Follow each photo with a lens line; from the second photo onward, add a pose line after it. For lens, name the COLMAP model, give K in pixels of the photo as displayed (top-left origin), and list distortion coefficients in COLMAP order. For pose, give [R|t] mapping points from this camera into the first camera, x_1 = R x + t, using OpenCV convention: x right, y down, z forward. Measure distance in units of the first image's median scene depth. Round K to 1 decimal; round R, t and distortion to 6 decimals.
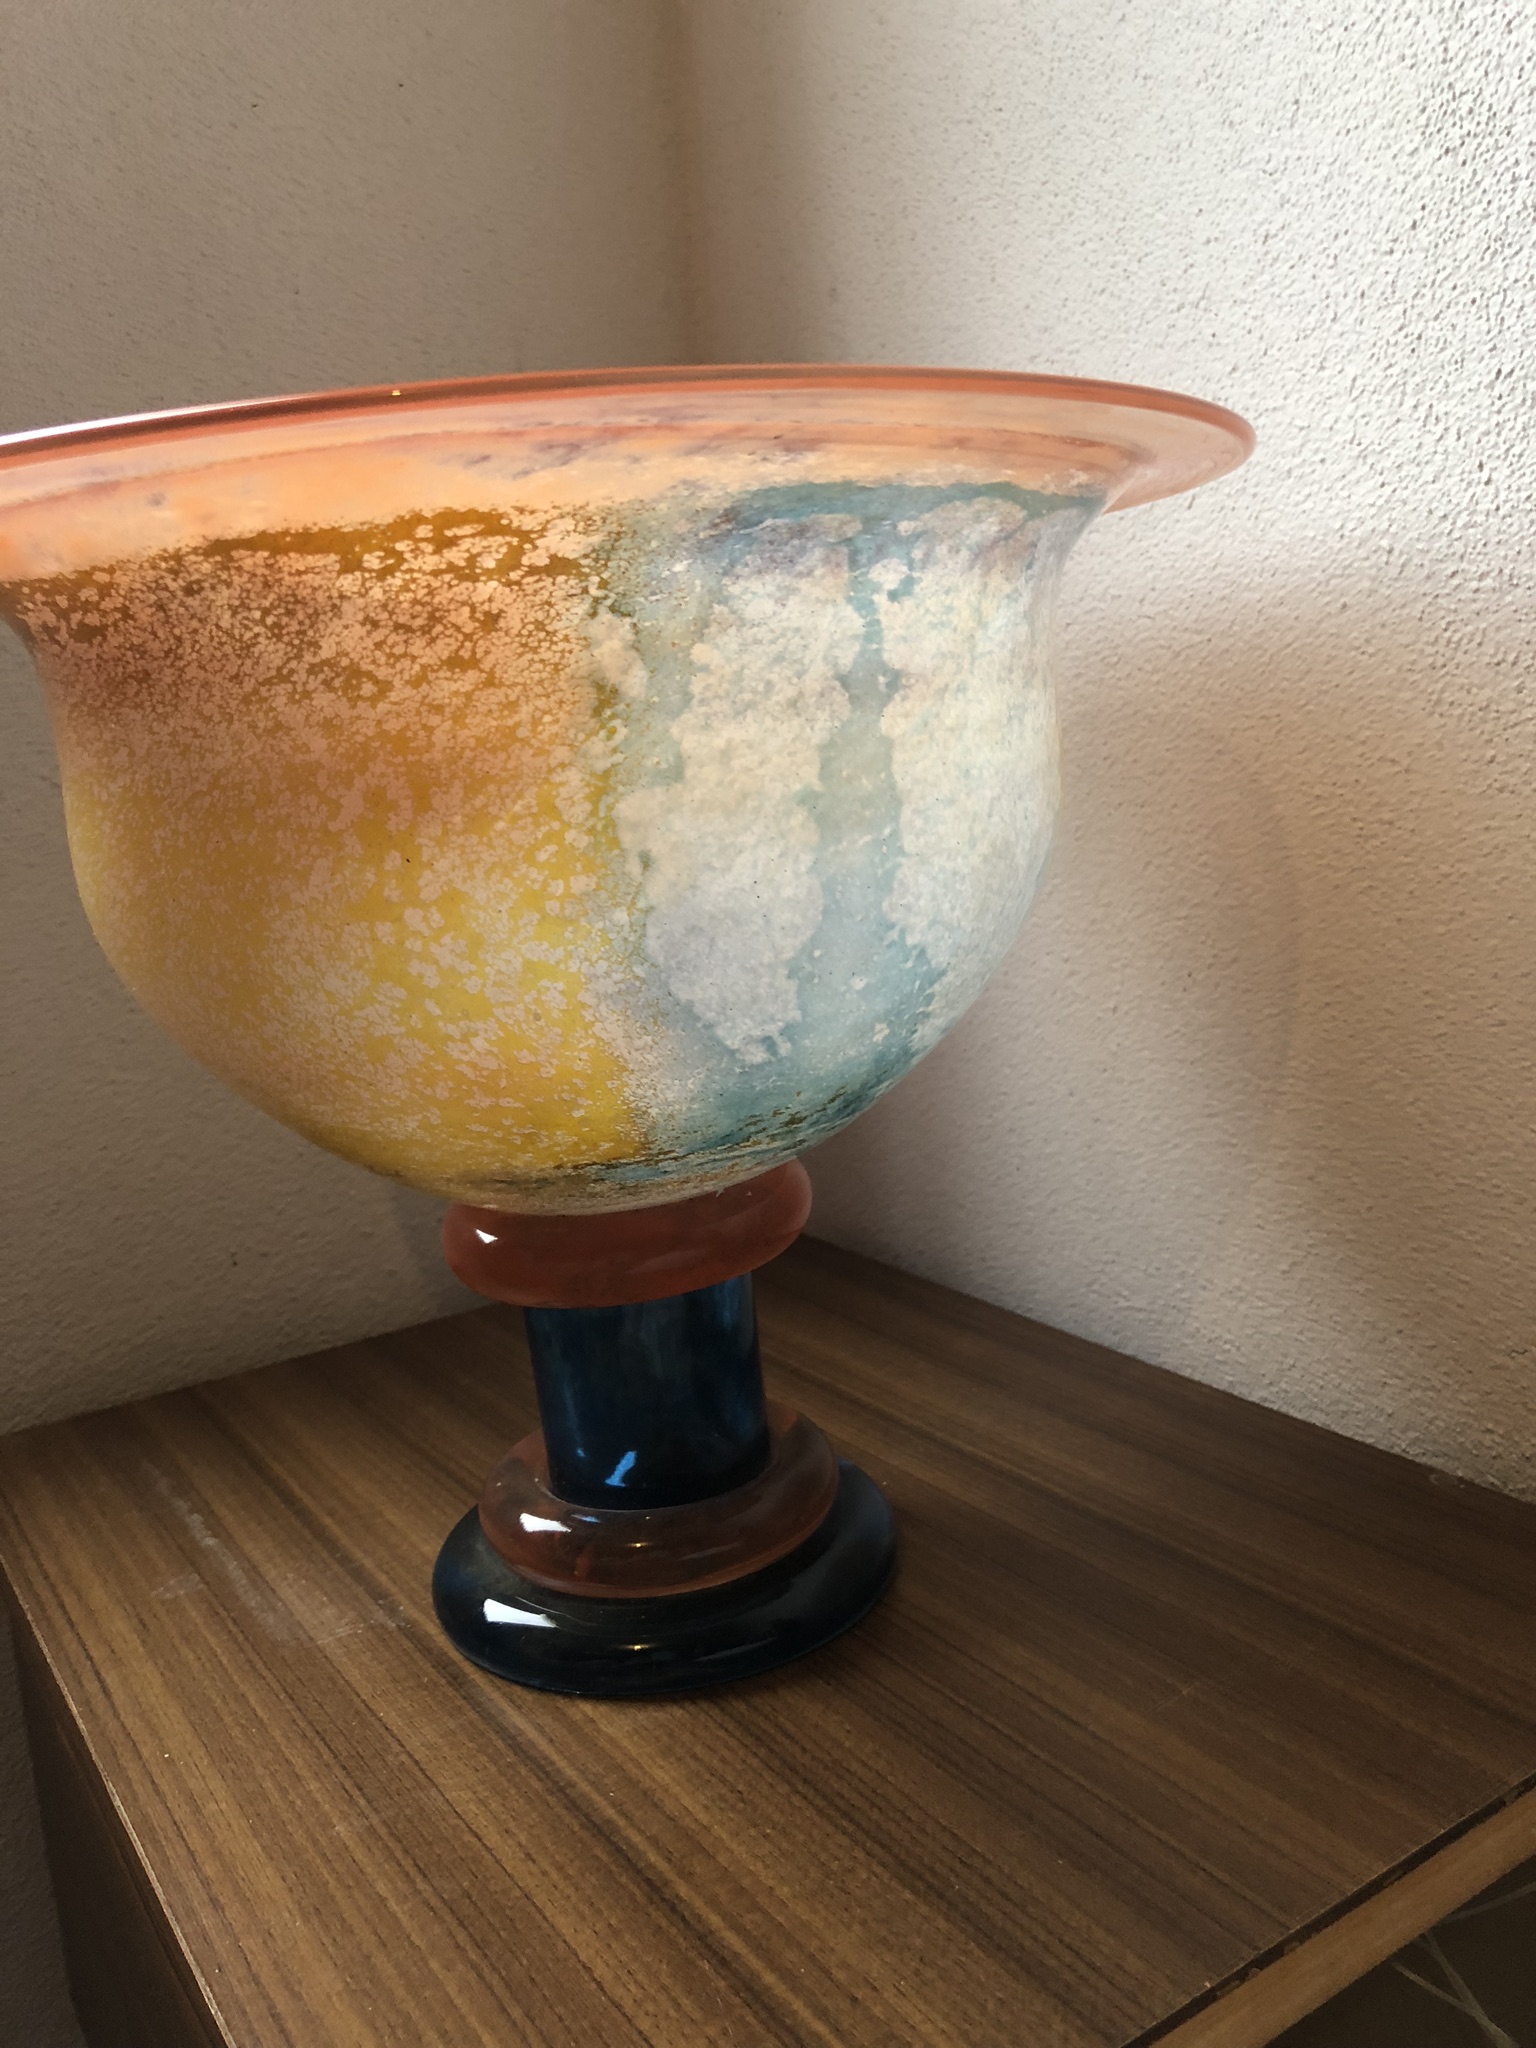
lens RADIAL K [[1712.9, 0, 768.0], [0, 1712.9, 1024.0], [0, 0, 1]] dist [0.011239, 0.009715]
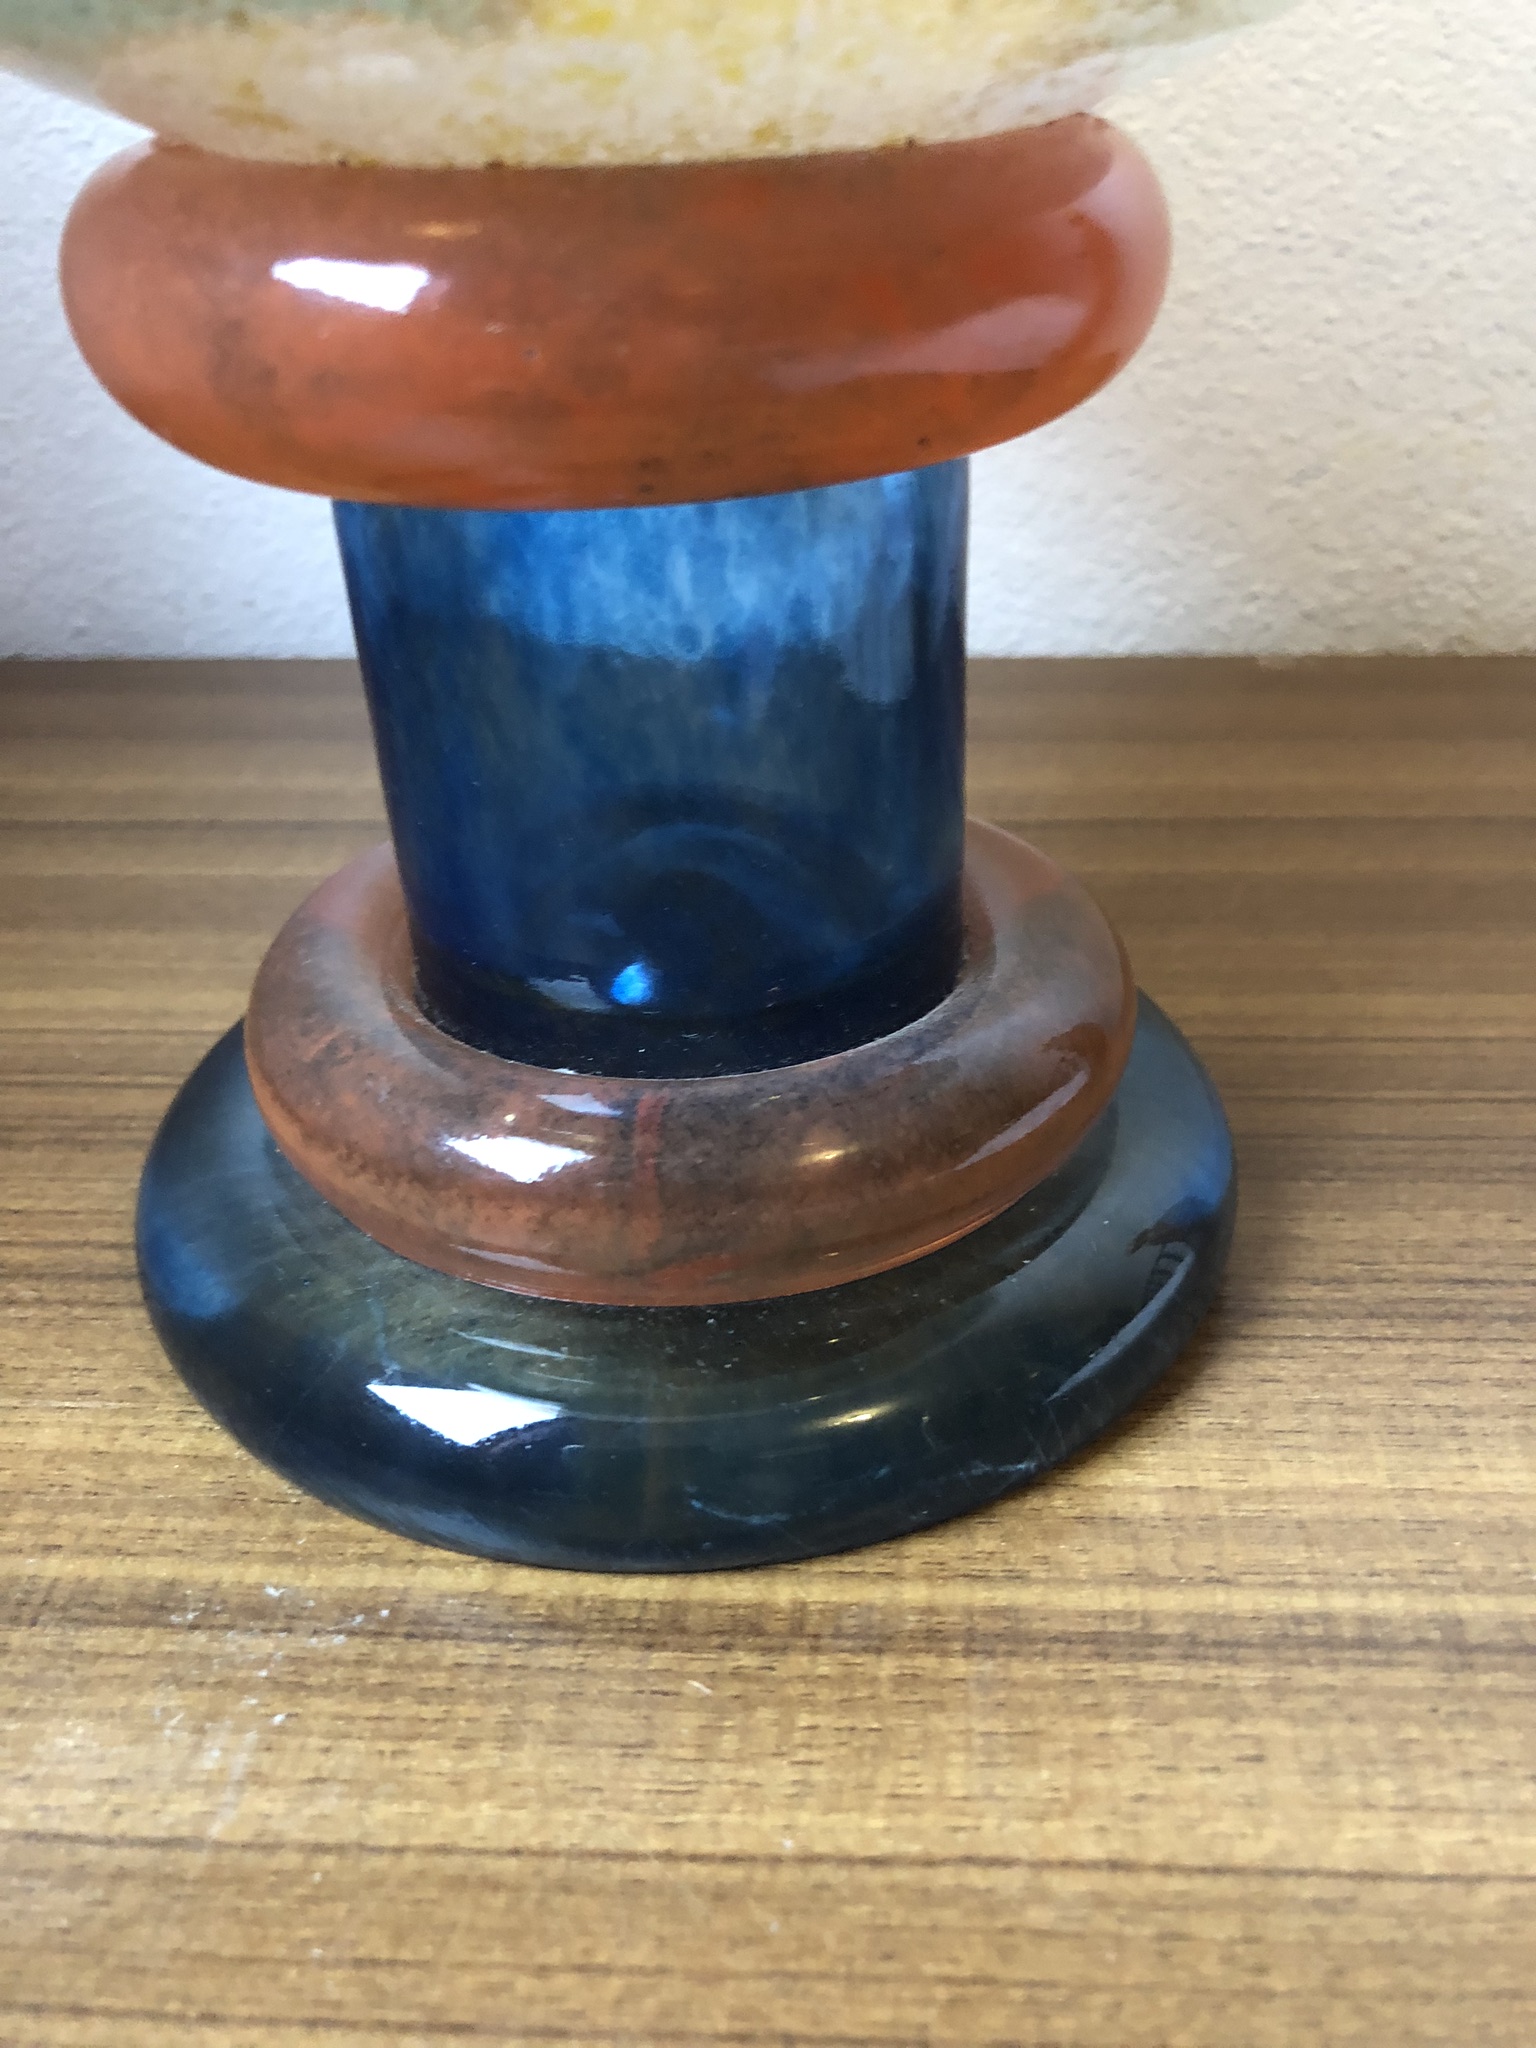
lens RADIAL K [[1732.1, 0, 760.4], [0, 1732.1, 1010.5], [0, 0, 1]] dist [0.004016, 0.009775]
pose [[0.594467, -0.332027, 0.732371, -0.500439], [0.114746, 0.936479, 0.331422, 0.187014], [-0.795891, -0.112983, 0.594804, 1.016052]]
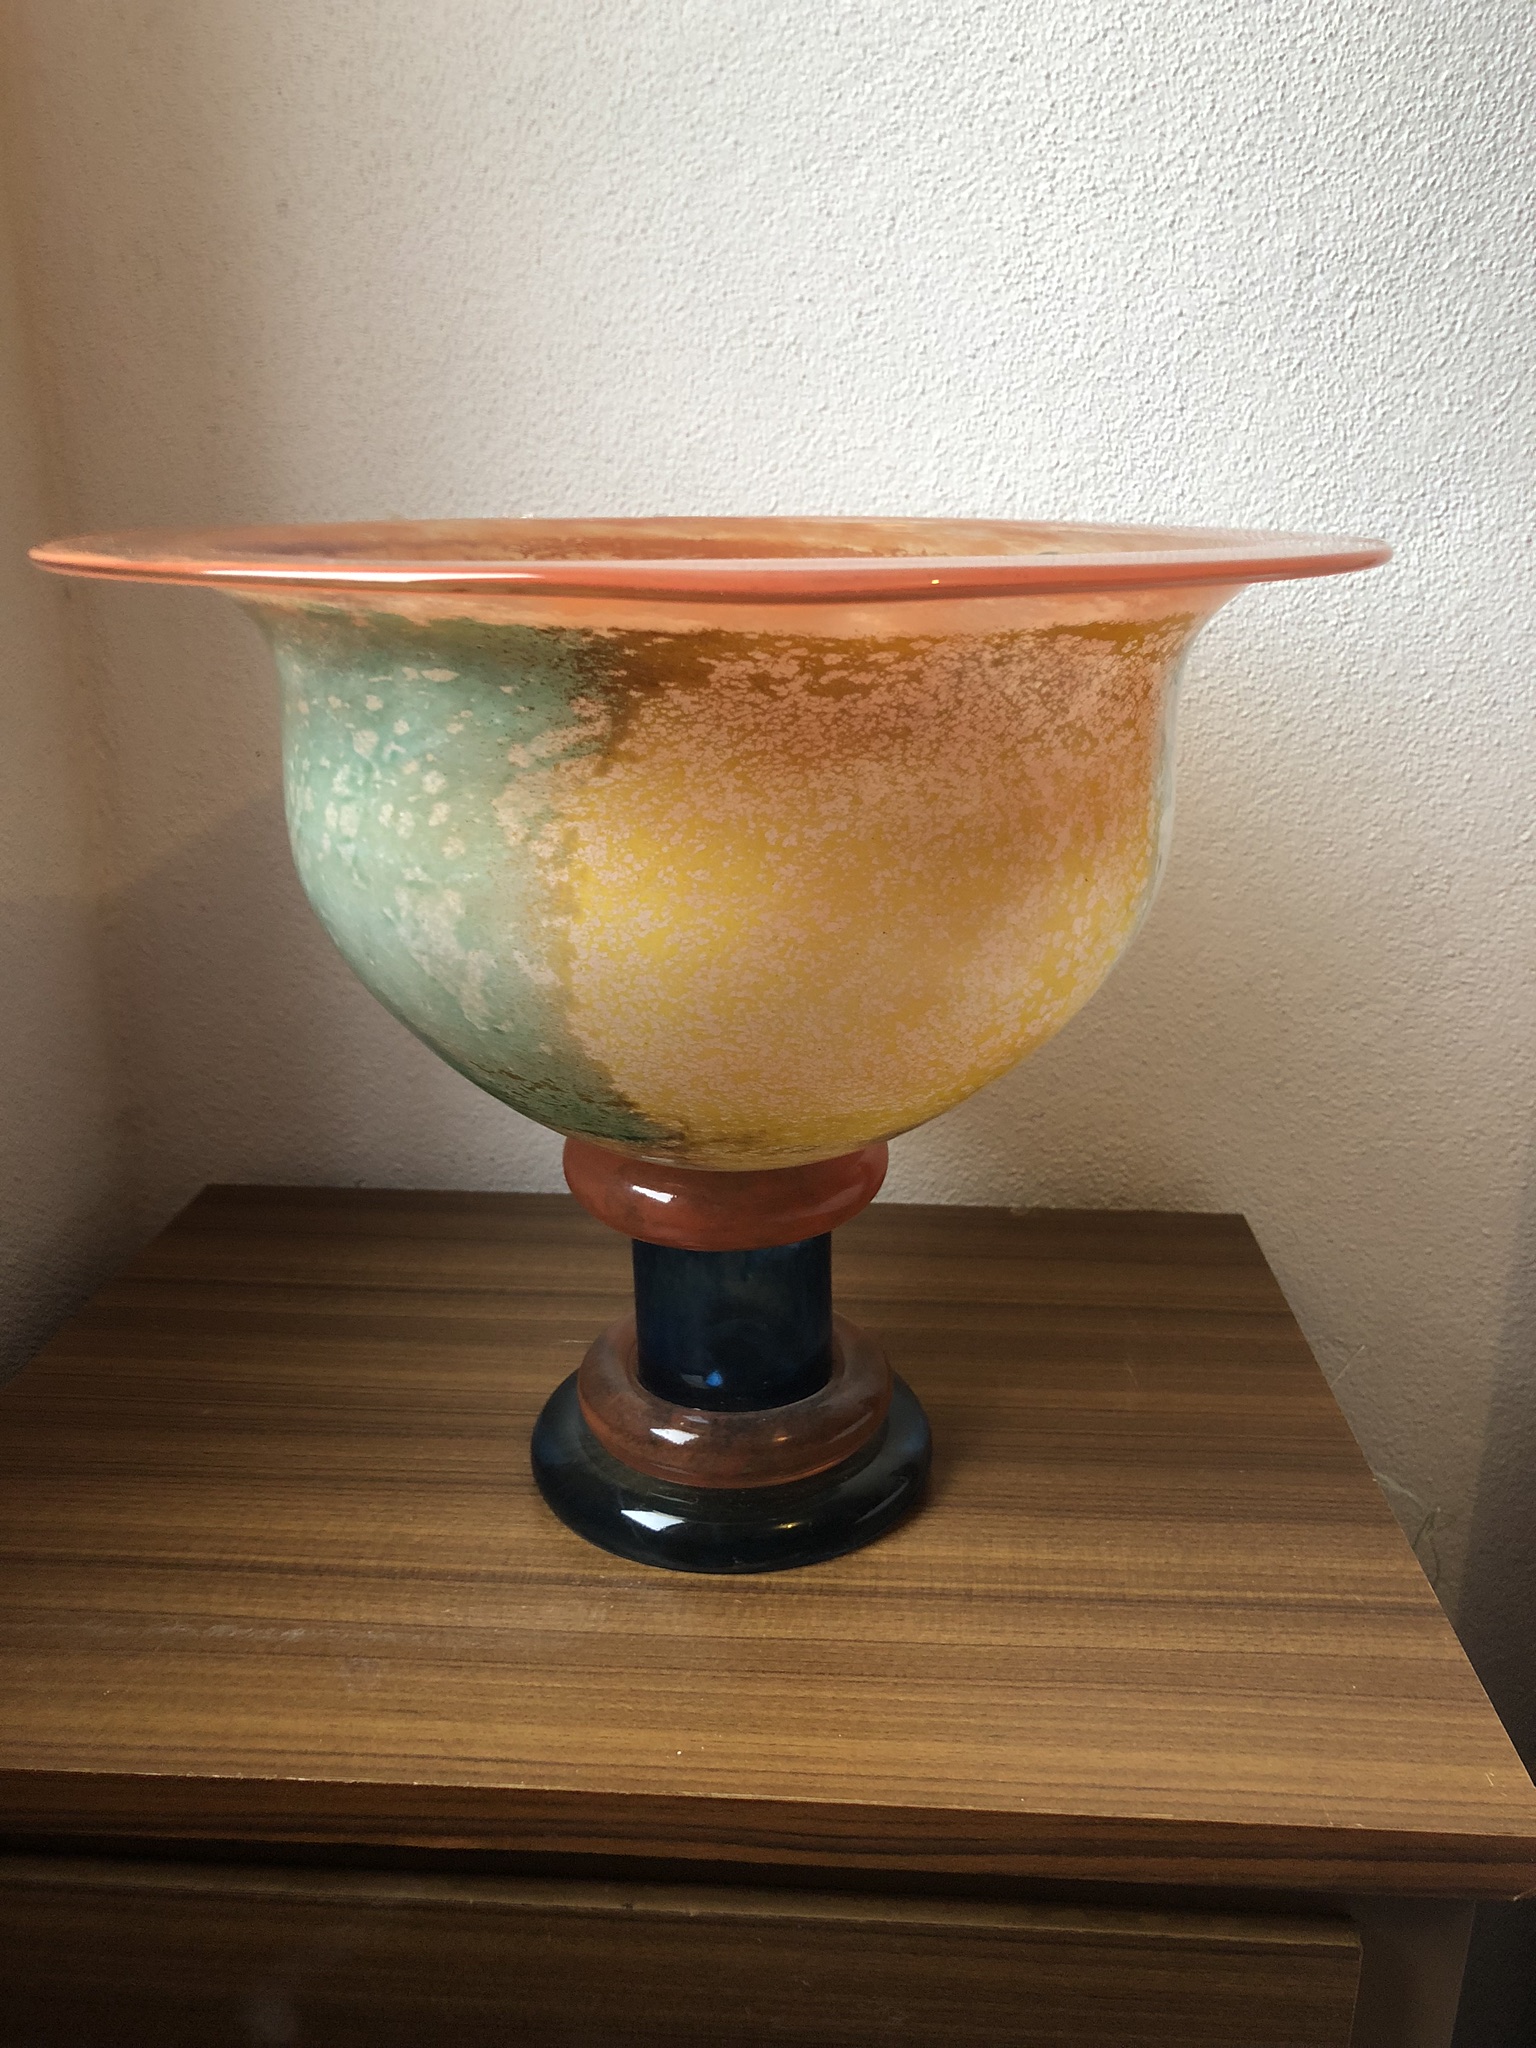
lens RADIAL K [[1732.1, 0, 760.4], [0, 1732.1, 1010.5], [0, 0, 1]] dist [0.004016, 0.009775]
pose [[0.592170, -0.159672, 0.789835, -1.279658], [0.087582, 0.987118, 0.133891, -0.179855], [-0.801039, -0.010110, 0.598527, 0.408482]]
